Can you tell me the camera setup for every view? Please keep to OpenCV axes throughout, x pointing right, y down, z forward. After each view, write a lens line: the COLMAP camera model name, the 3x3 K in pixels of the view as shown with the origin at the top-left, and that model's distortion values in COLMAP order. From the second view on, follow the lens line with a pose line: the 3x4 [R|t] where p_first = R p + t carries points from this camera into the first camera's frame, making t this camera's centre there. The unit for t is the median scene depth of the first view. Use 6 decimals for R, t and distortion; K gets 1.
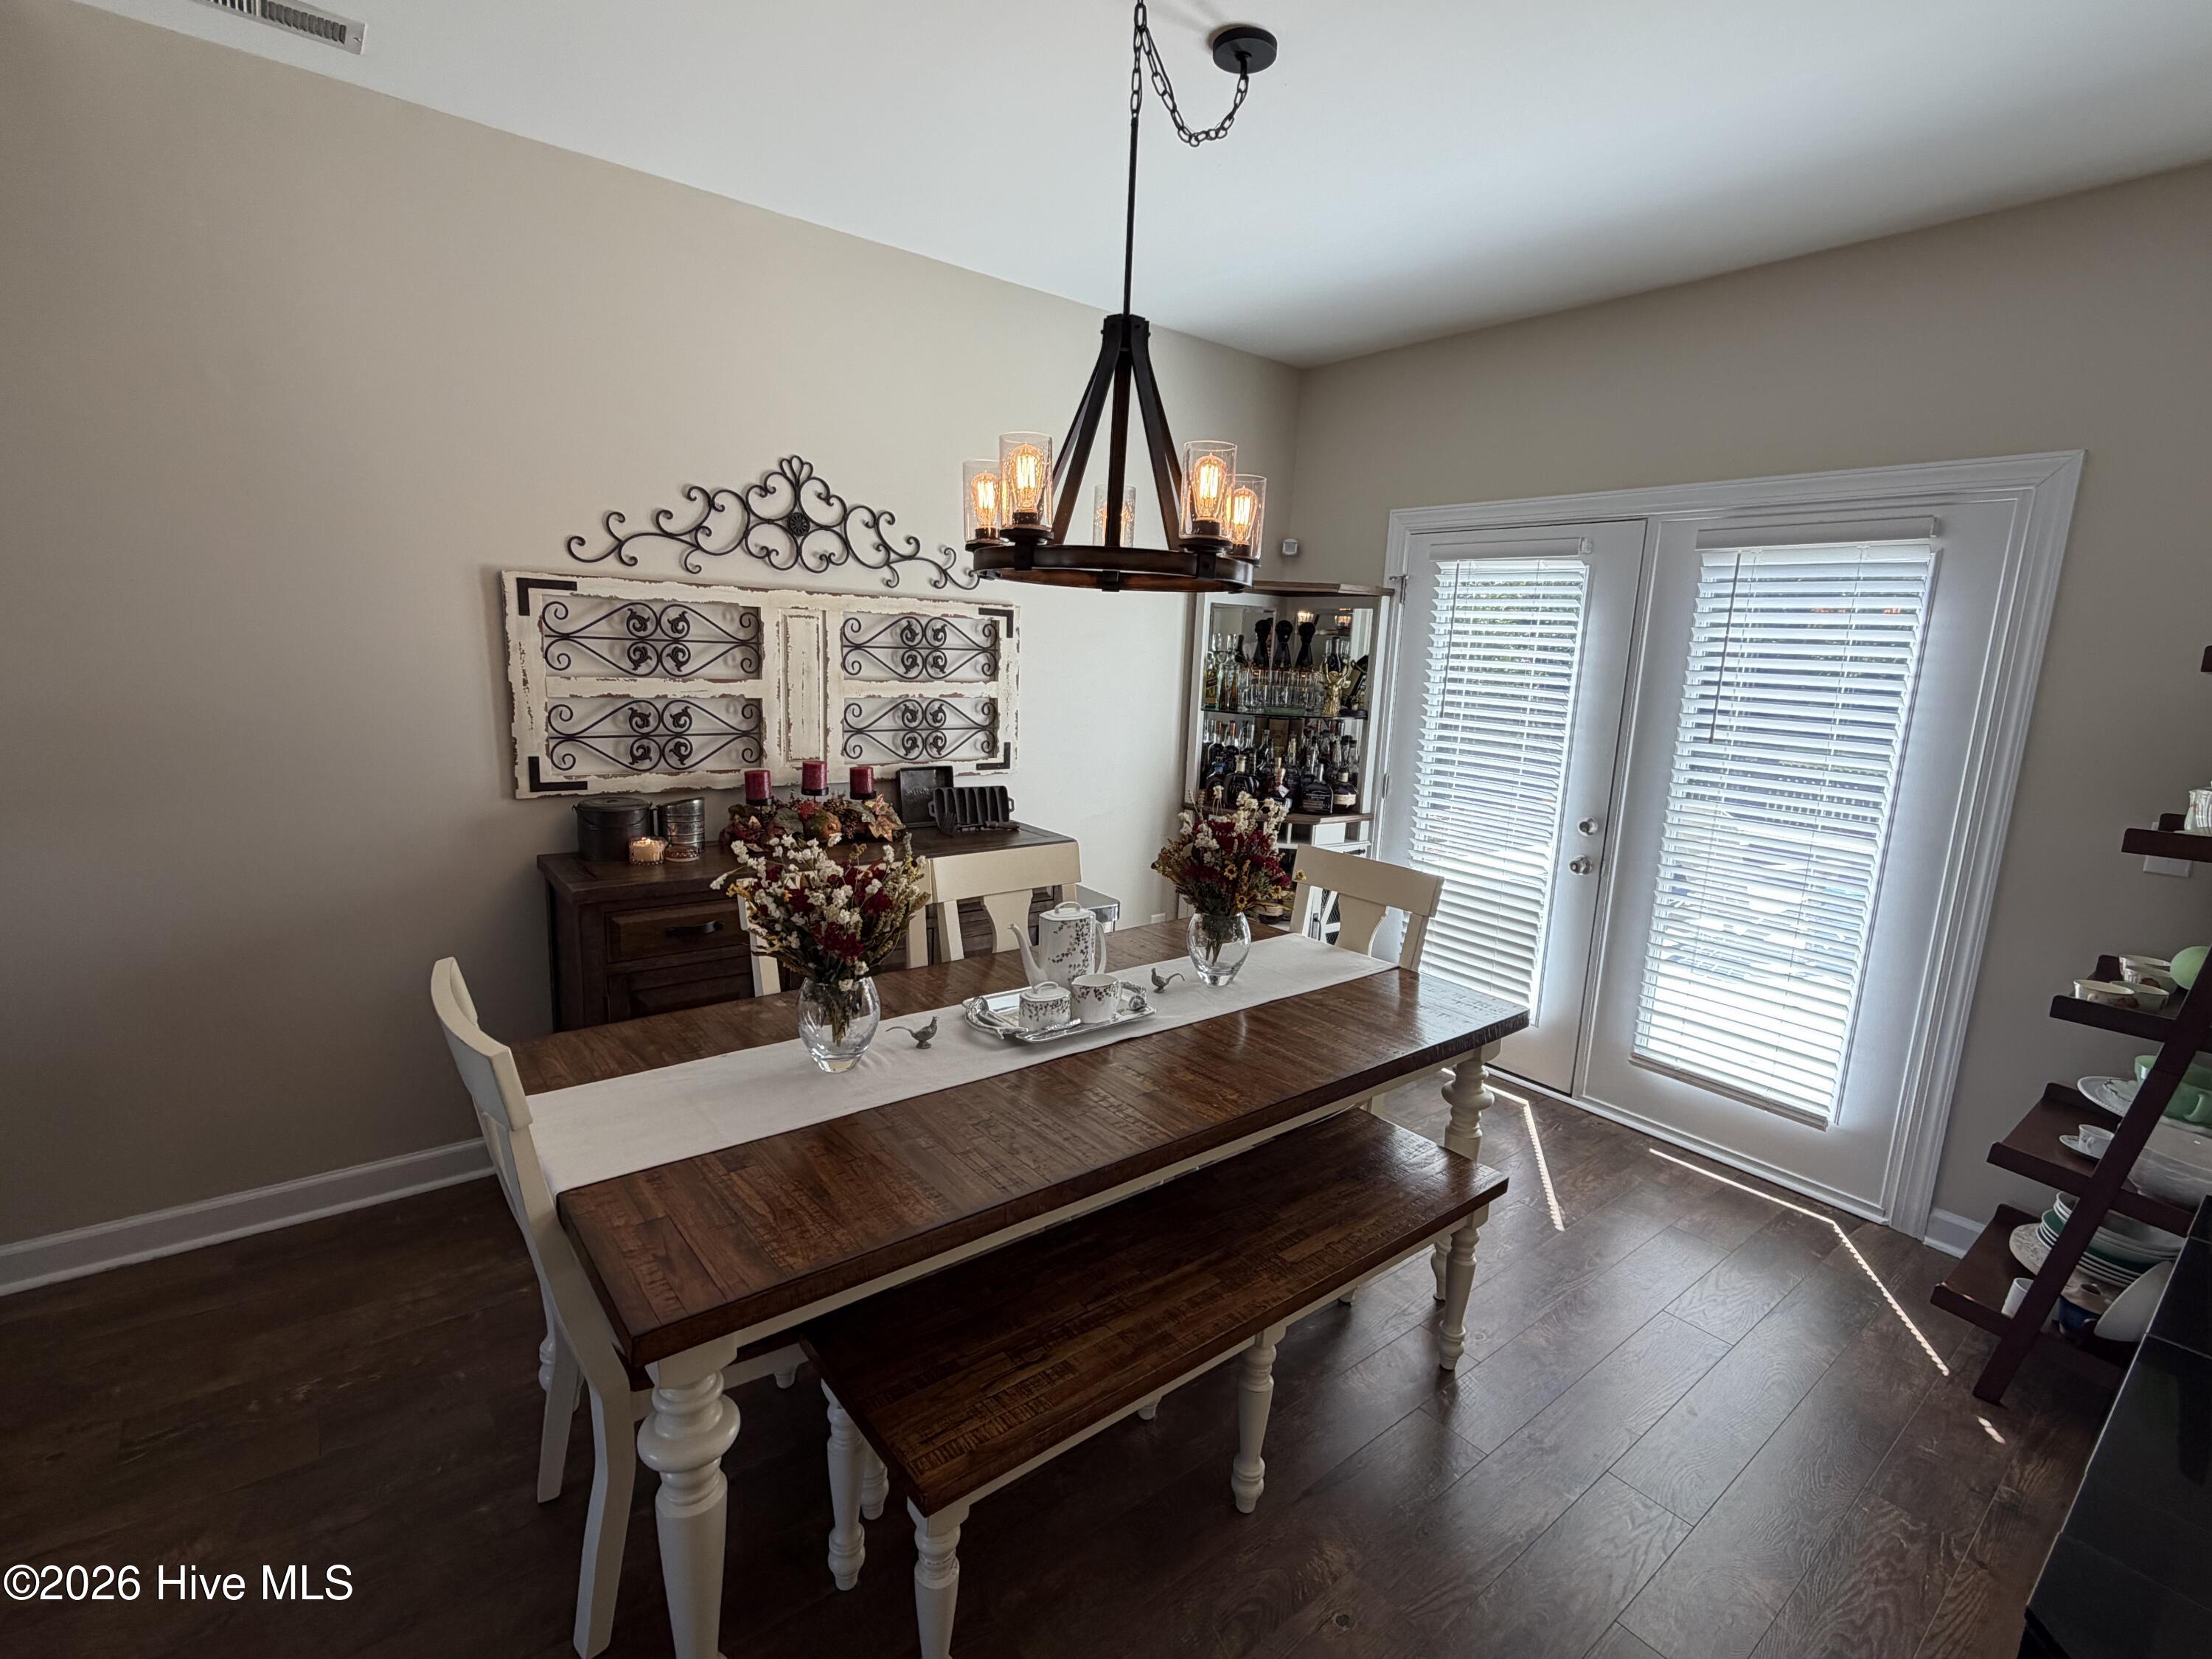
lens RADIAL K [[1020.7, 0, 1101.4], [0, 1020.7, 827.6], [0, 0, 1]] dist [-0.000773, 0.001205]
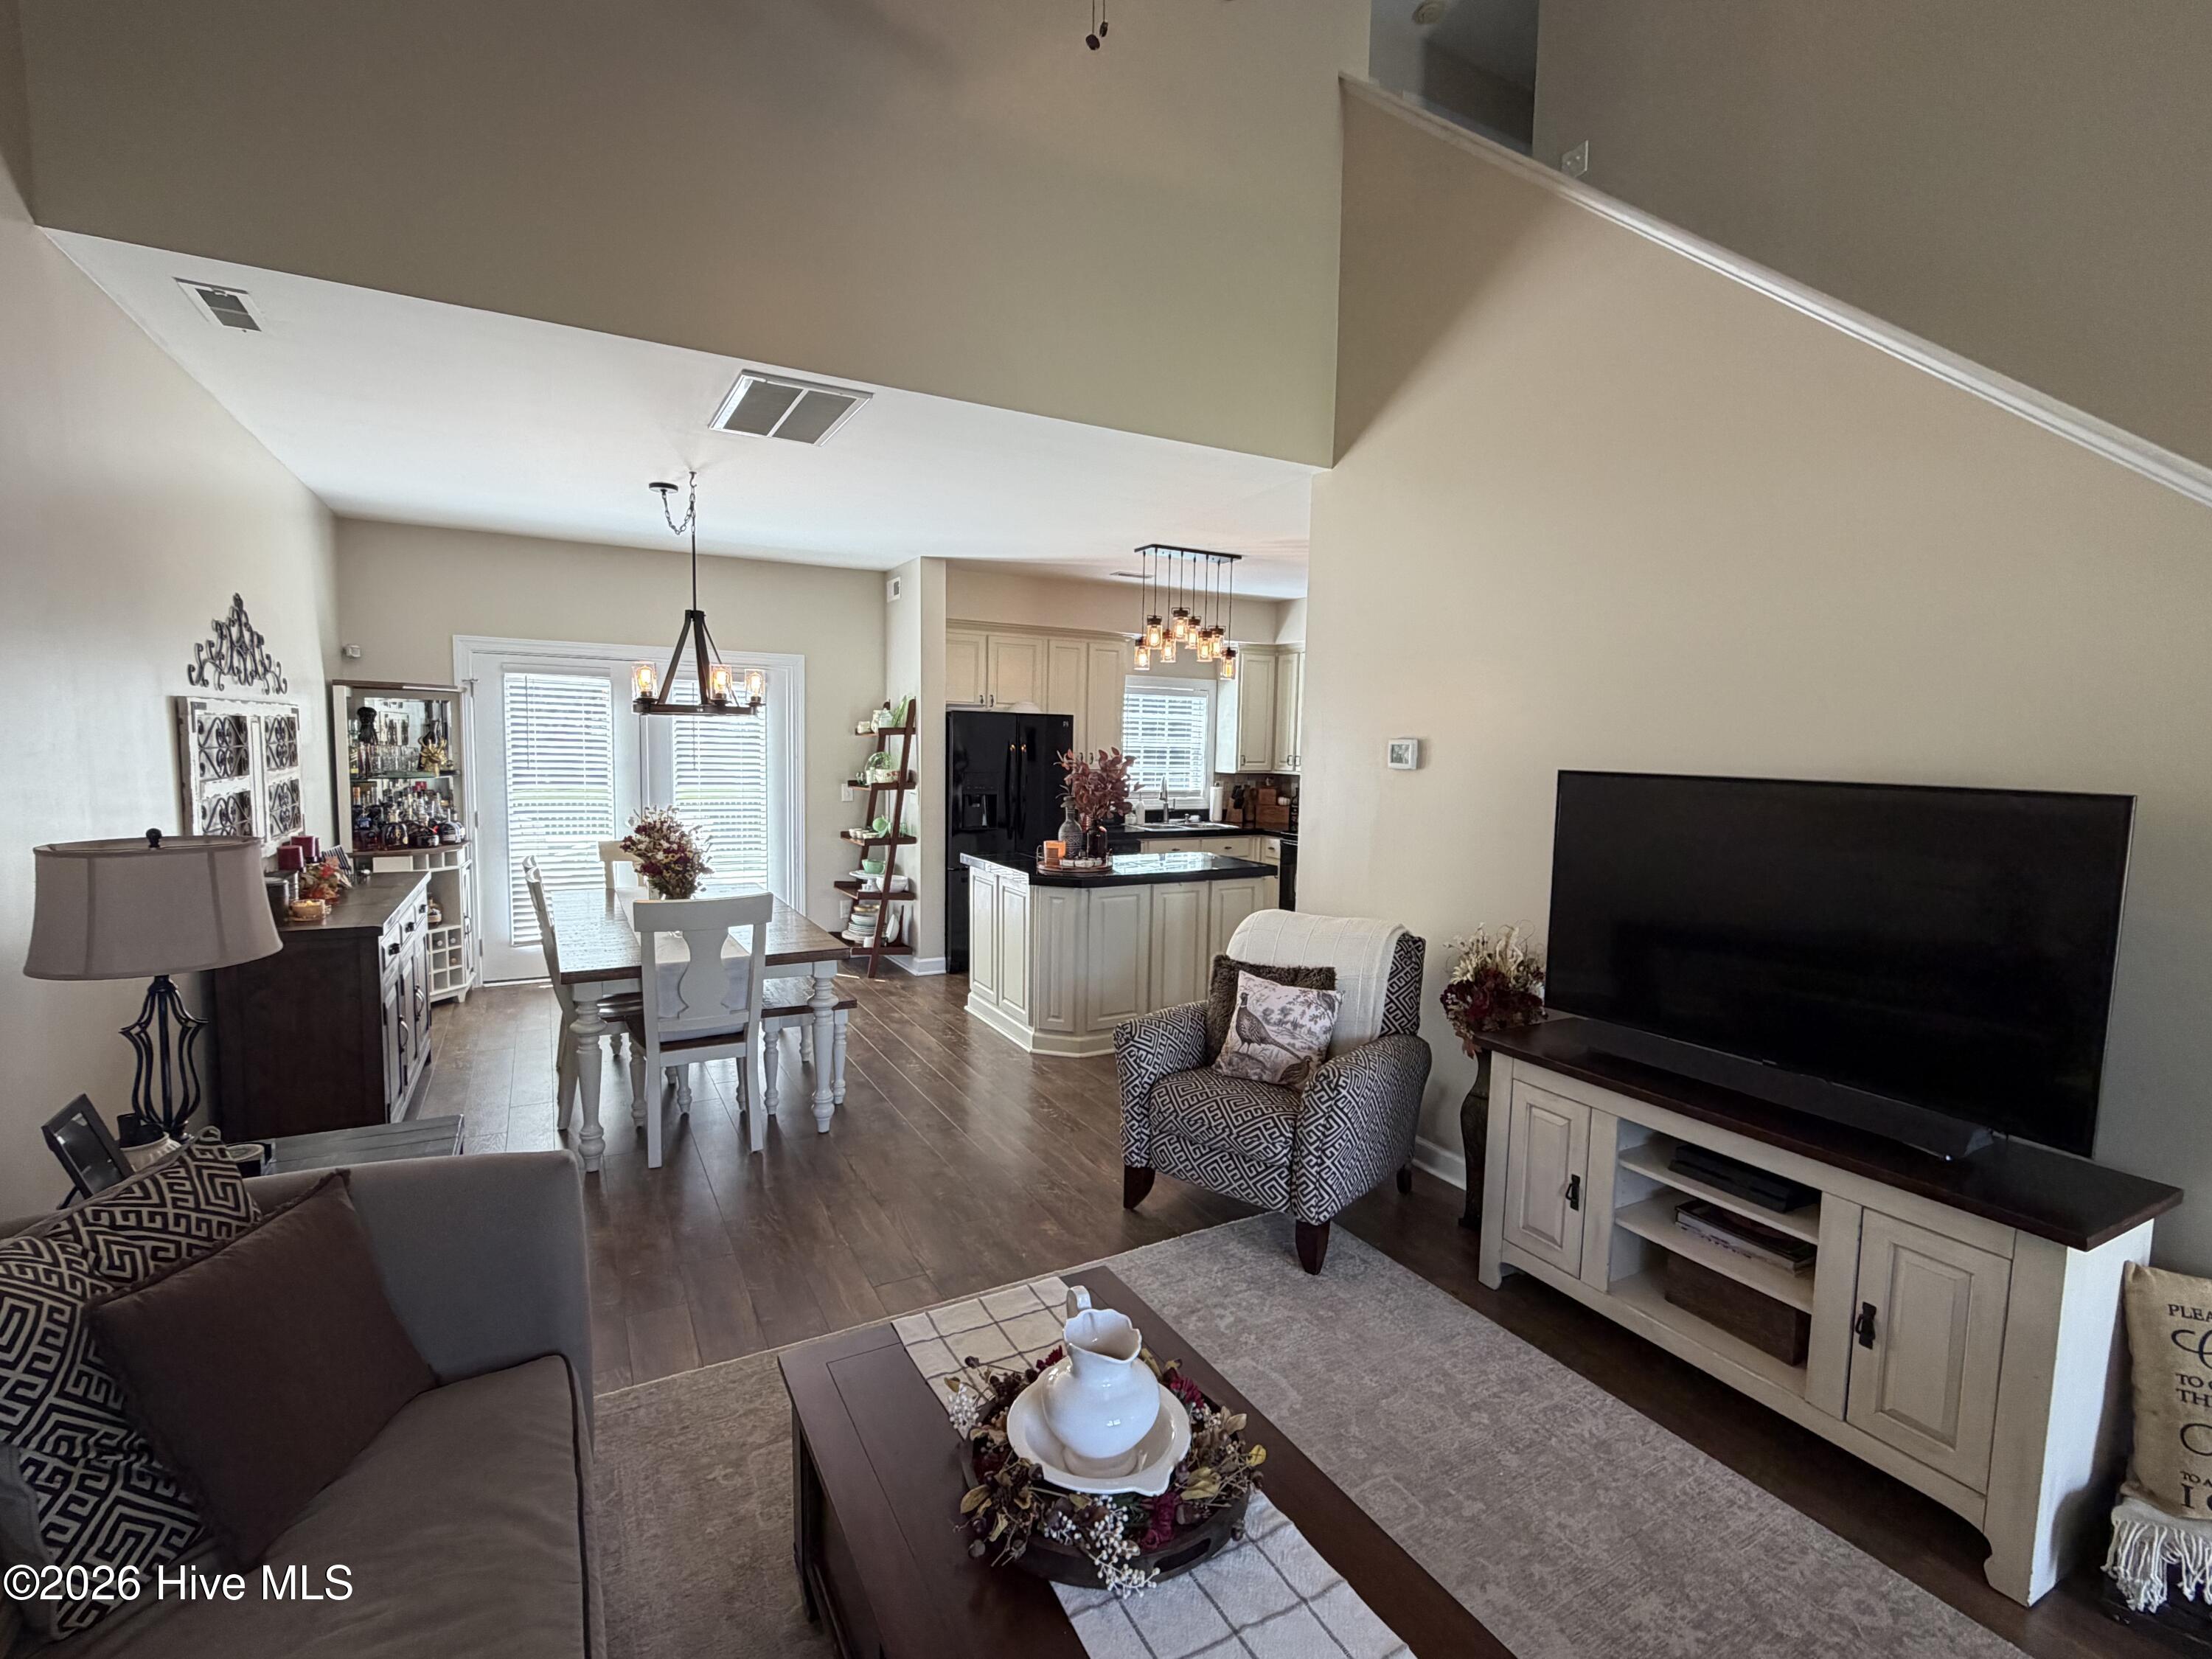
lens RADIAL K [[1020.7, 0, 1110.5], [0, 1020.7, 825.0], [0, 0, 1]] dist [-0.000773, 0.001205]
pose [[0.159675, -0.123947, 0.979357, -1.405003], [0.158308, 0.982461, 0.098529, -0.047060], [-0.974393, 0.139307, 0.176497, -0.201001]]
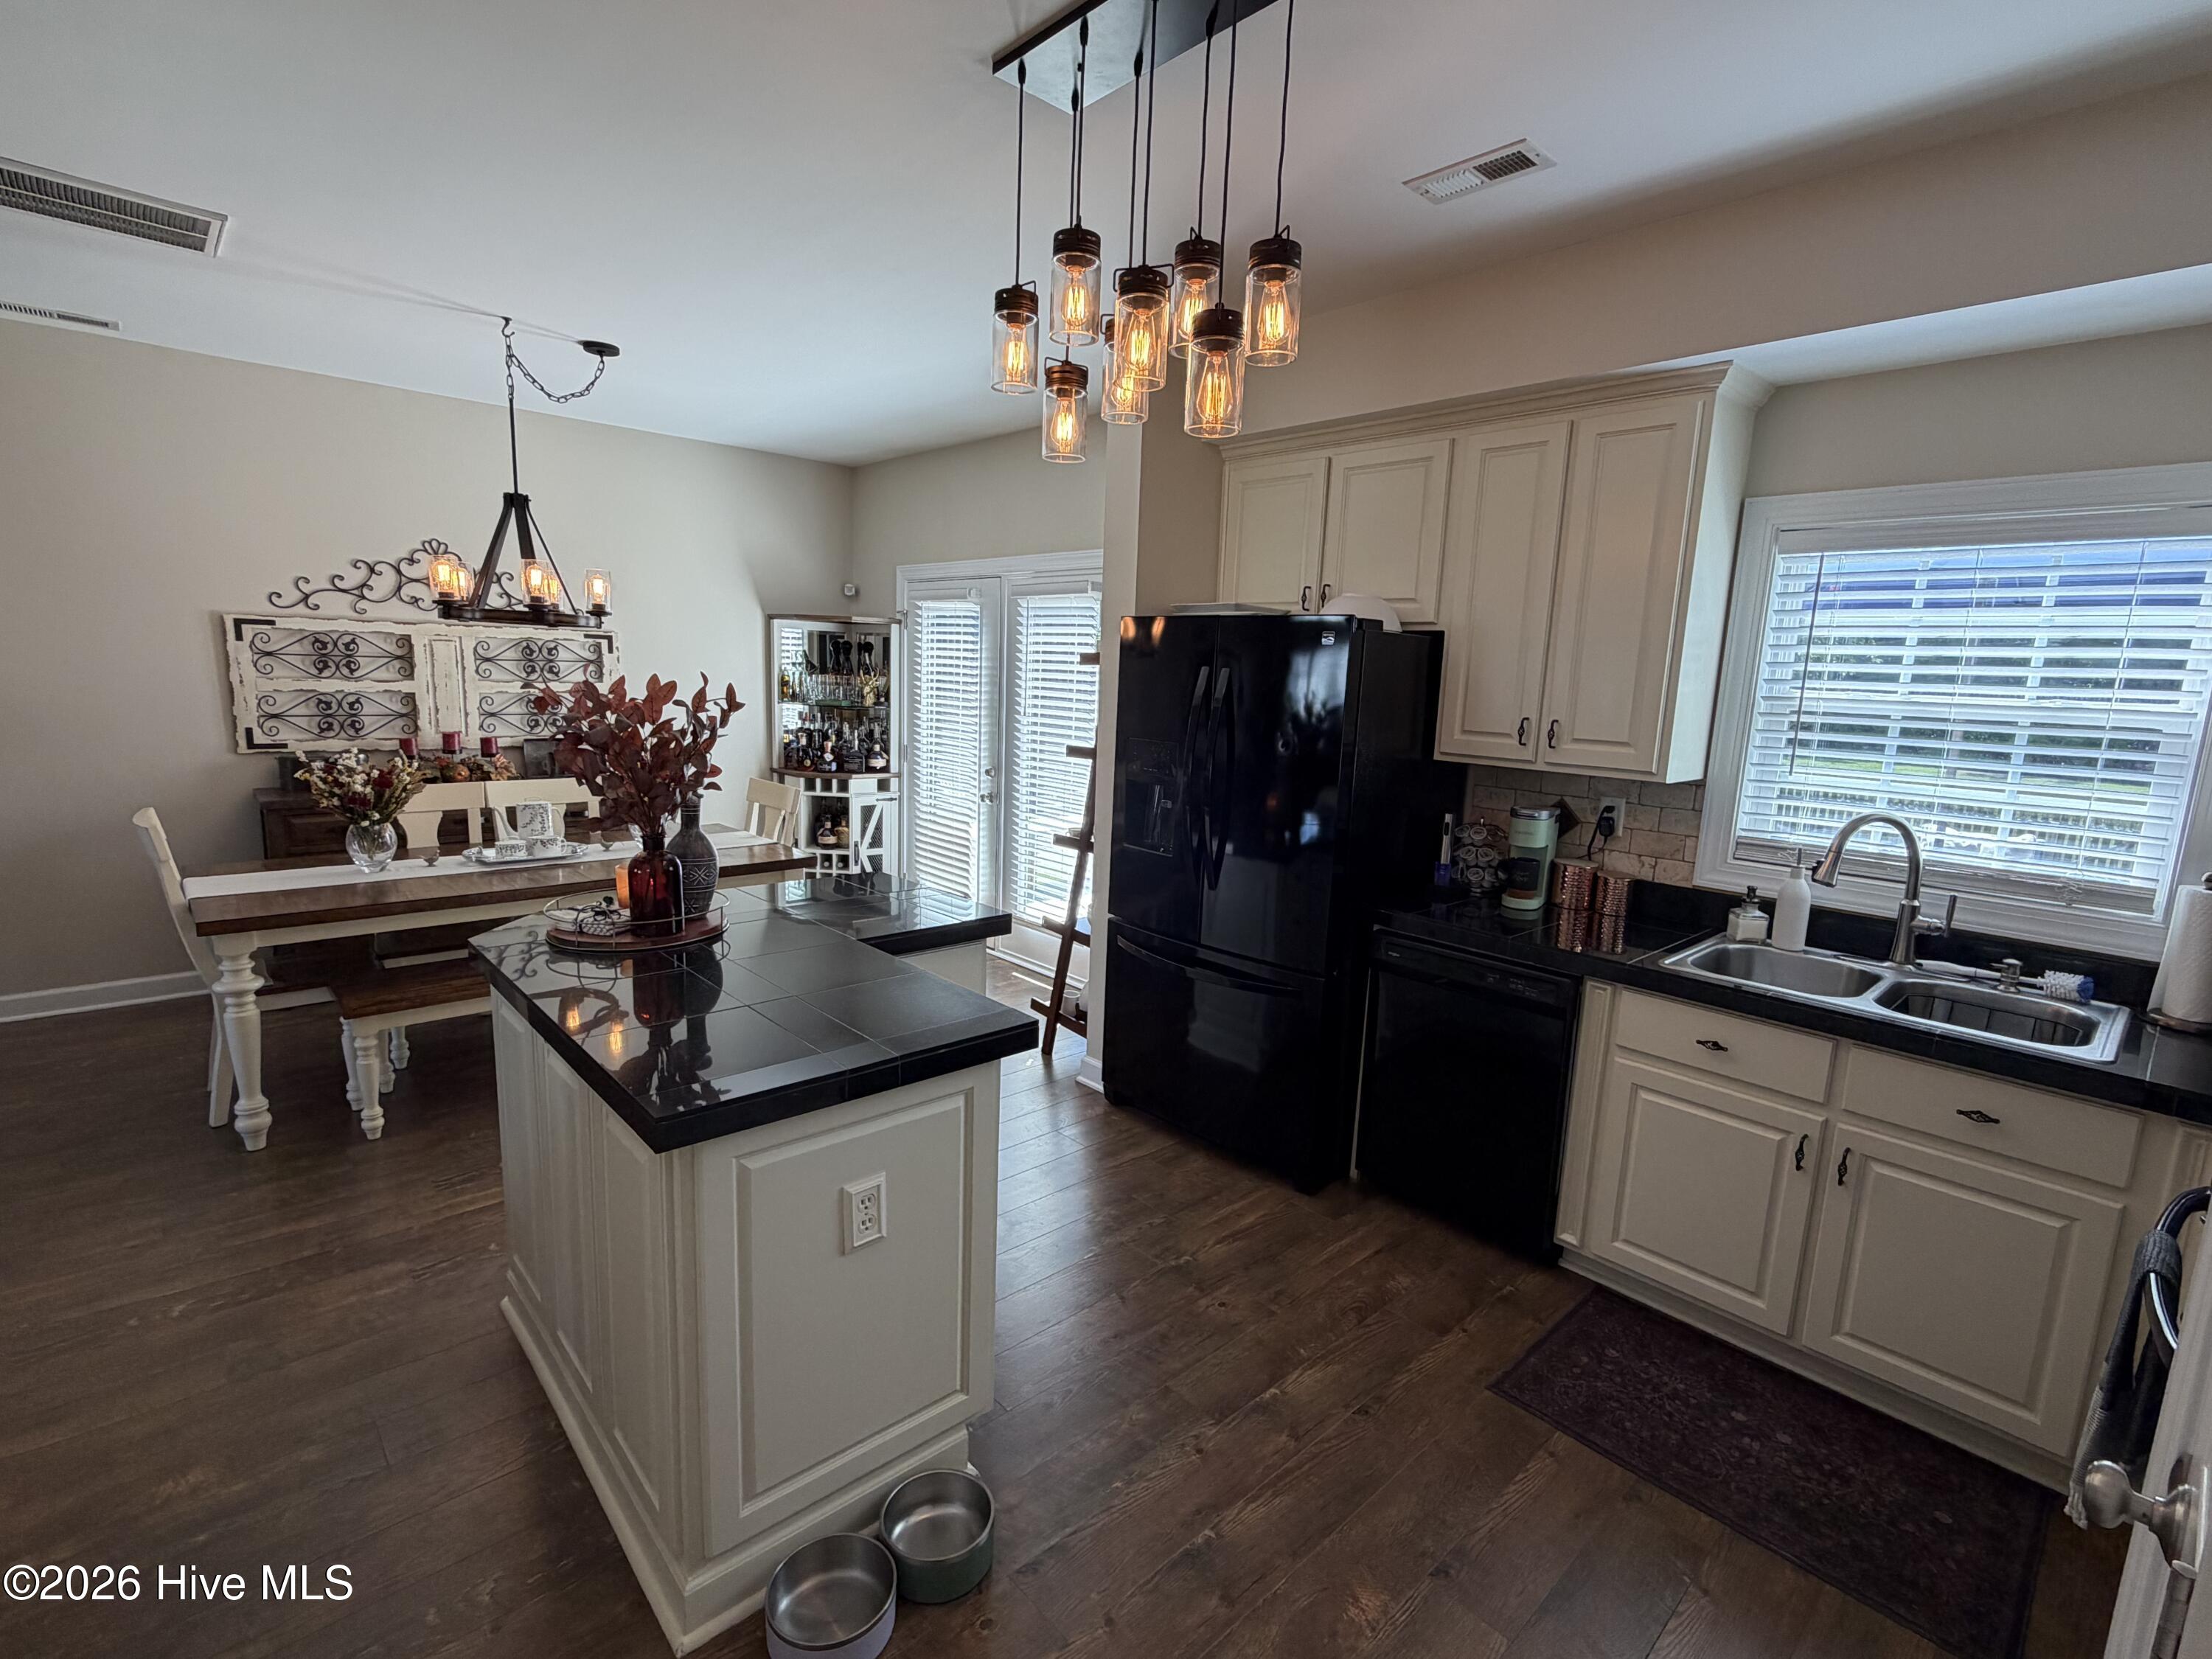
lens RADIAL K [[1020.7, 0, 1099.4], [0, 1020.7, 830.7], [0, 0, 1]] dist [-0.000773, 0.001205]
pose [[0.997095, -0.018133, 0.073972, 0.618239], [0.019092, 0.999742, -0.012282, 0.129482], [-0.073730, 0.013659, 0.997185, -0.661975]]
